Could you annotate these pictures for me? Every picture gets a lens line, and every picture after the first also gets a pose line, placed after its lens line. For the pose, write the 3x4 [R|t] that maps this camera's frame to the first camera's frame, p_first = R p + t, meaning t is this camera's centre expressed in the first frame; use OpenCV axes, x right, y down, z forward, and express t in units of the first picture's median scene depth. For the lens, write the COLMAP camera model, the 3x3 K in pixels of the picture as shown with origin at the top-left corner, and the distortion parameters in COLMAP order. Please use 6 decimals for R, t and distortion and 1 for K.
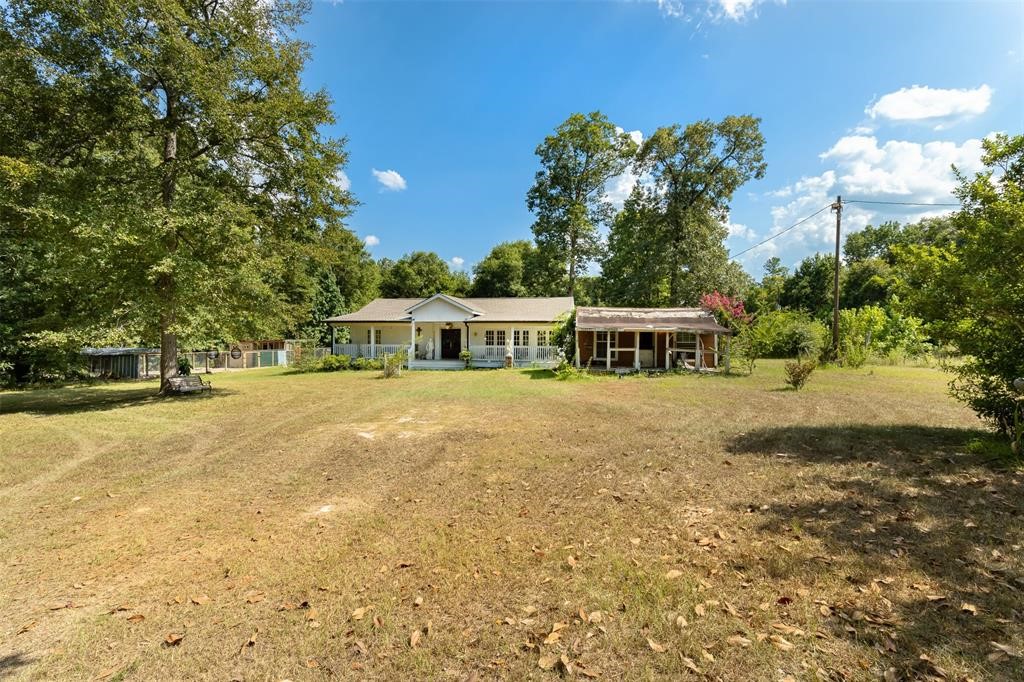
lens RADIAL K [[434.5, 0, 519.0], [0, 434.5, 344.7], [0, 0, 1]] dist [0.012332, -0.013974]
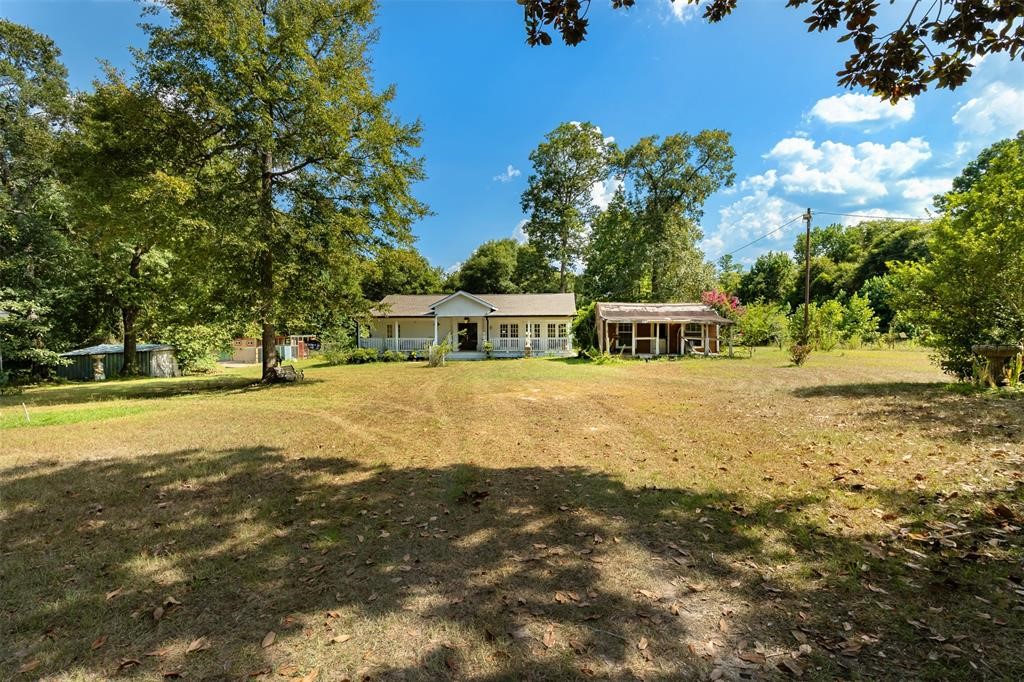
lens RADIAL K [[435.0, 0, 512.0], [0, 435.0, 341.0], [0, 0, 1]] dist [-0.001763, -0.000127]
pose [[0.996834, -0.011936, 0.078615, -0.095648], [0.011686, 0.999925, 0.003642, 0.004270], [-0.078652, -0.002712, 0.996898, -0.067217]]
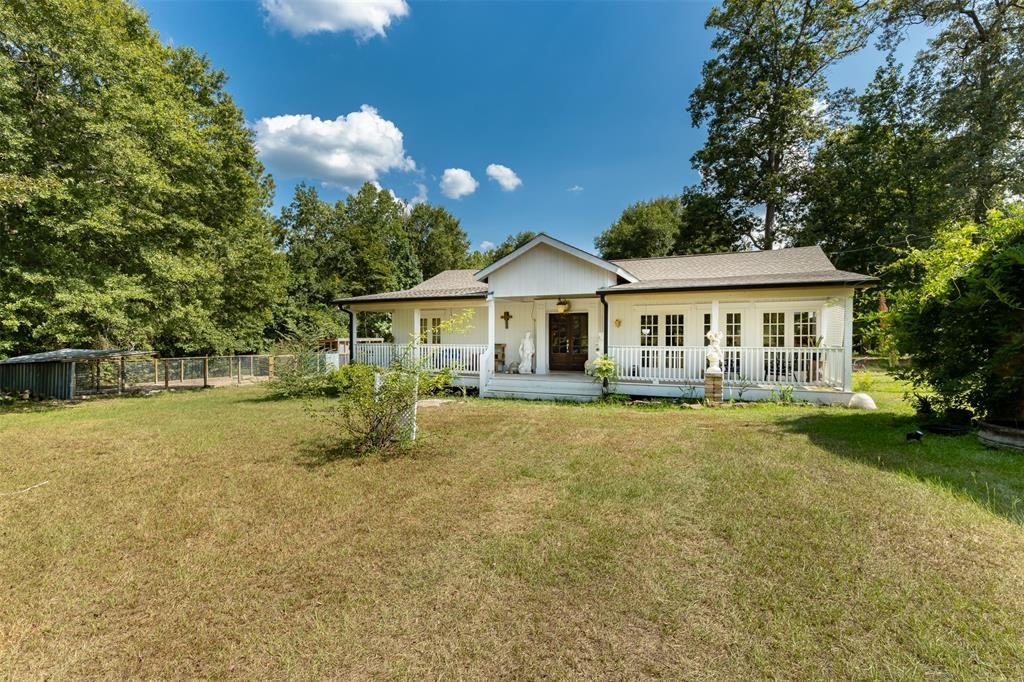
lens RADIAL K [[434.5, 0, 519.0], [0, 434.5, 344.7], [0, 0, 1]] dist [0.012332, -0.013974]
pose [[0.966763, -0.001568, -0.255668, -0.059583], [0.000939, 0.999996, -0.002581, 0.000836], [0.255671, 0.002255, 0.966761, 0.361593]]
